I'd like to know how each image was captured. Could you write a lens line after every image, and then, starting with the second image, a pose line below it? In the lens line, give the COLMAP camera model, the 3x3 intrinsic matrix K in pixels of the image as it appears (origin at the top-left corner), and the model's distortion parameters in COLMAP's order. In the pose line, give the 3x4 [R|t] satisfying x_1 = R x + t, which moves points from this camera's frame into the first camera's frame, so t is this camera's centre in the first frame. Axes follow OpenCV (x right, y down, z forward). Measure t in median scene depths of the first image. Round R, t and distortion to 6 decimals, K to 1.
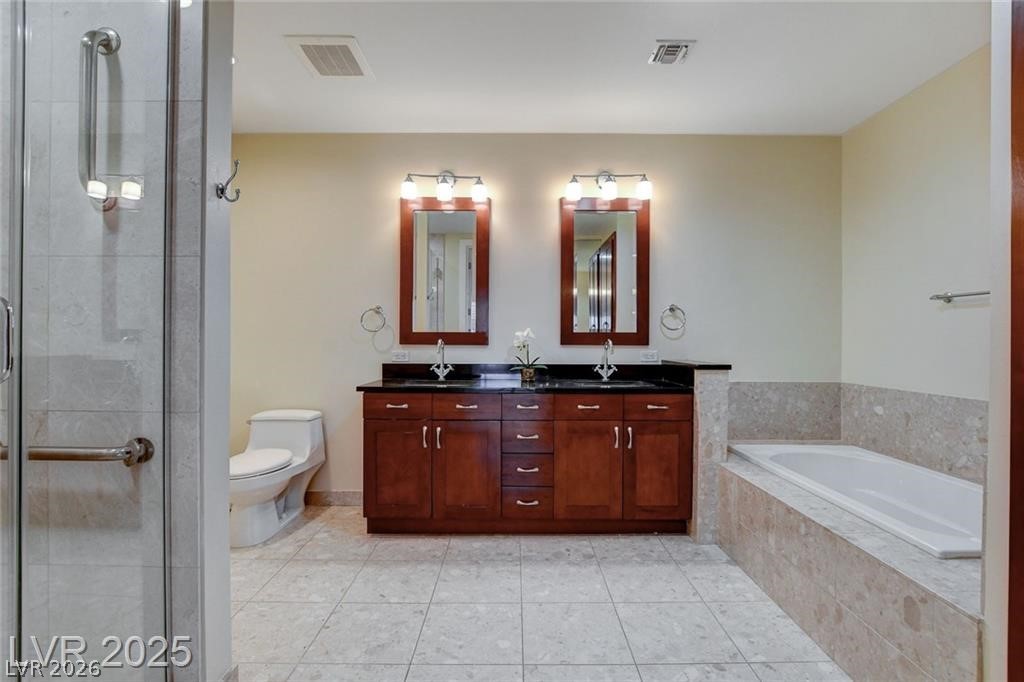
lens RADIAL K [[490.7, 0, 508.1], [0, 490.7, 344.2], [0, 0, 1]] dist [-0.021780, 0.002176]
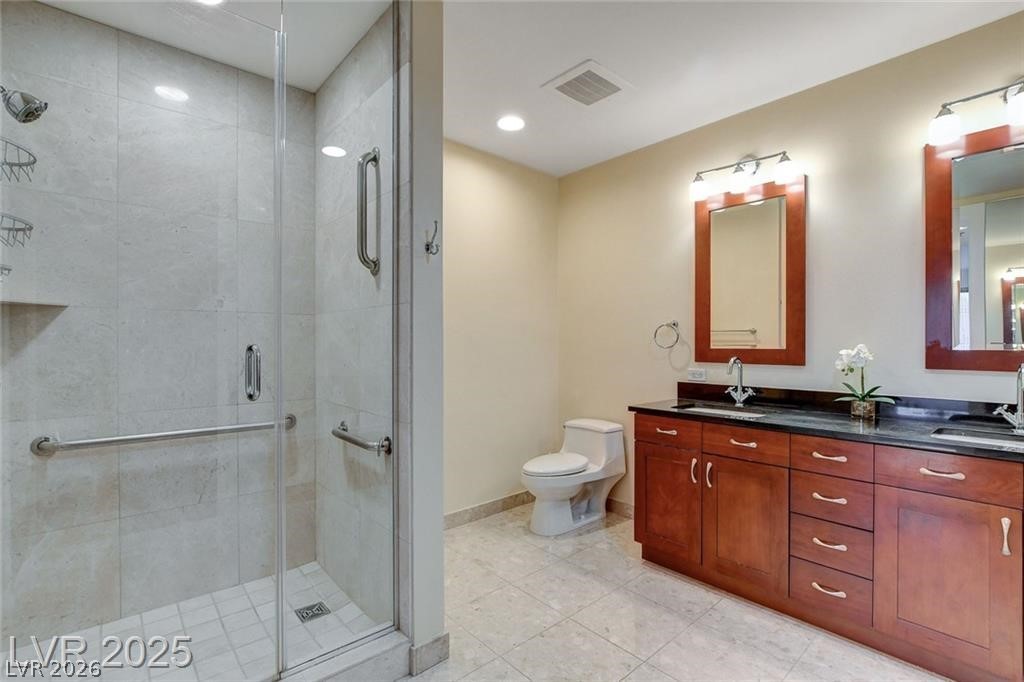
lens RADIAL K [[468.9, 0, 512.5], [0, 468.9, 346.6], [0, 0, 1]] dist [-0.022402, 0.003027]
pose [[0.652147, -0.000624, -0.758092, 0.230056], [0.001039, 0.999999, 0.000071, -0.030388], [0.758092, -0.000834, 0.652147, 0.190670]]
